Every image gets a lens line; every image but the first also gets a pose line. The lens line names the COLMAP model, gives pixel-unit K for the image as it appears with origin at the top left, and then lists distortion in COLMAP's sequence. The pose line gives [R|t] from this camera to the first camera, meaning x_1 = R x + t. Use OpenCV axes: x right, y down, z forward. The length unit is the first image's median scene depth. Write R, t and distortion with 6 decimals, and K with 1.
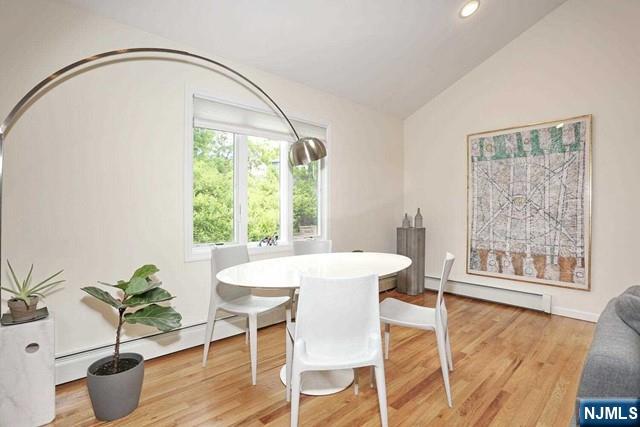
lens RADIAL K [[311.9, 0, 323.6], [0, 311.9, 215.7], [0, 0, 1]] dist [-0.050224, 0.016803]
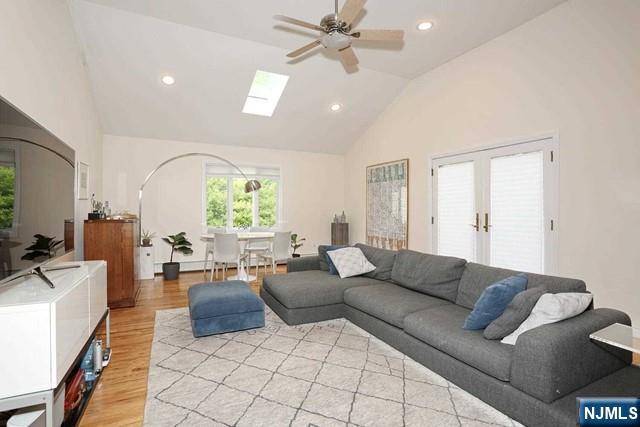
lens RADIAL K [[311.9, 0, 317.7], [0, 311.9, 210.0], [0, 0, 1]] dist [-0.050224, 0.016803]
pose [[0.958342, 0.001557, -0.285620, 0.786596], [-0.006710, 0.999832, -0.017064, -0.001260], [0.285546, 0.018270, 0.958191, -0.757350]]
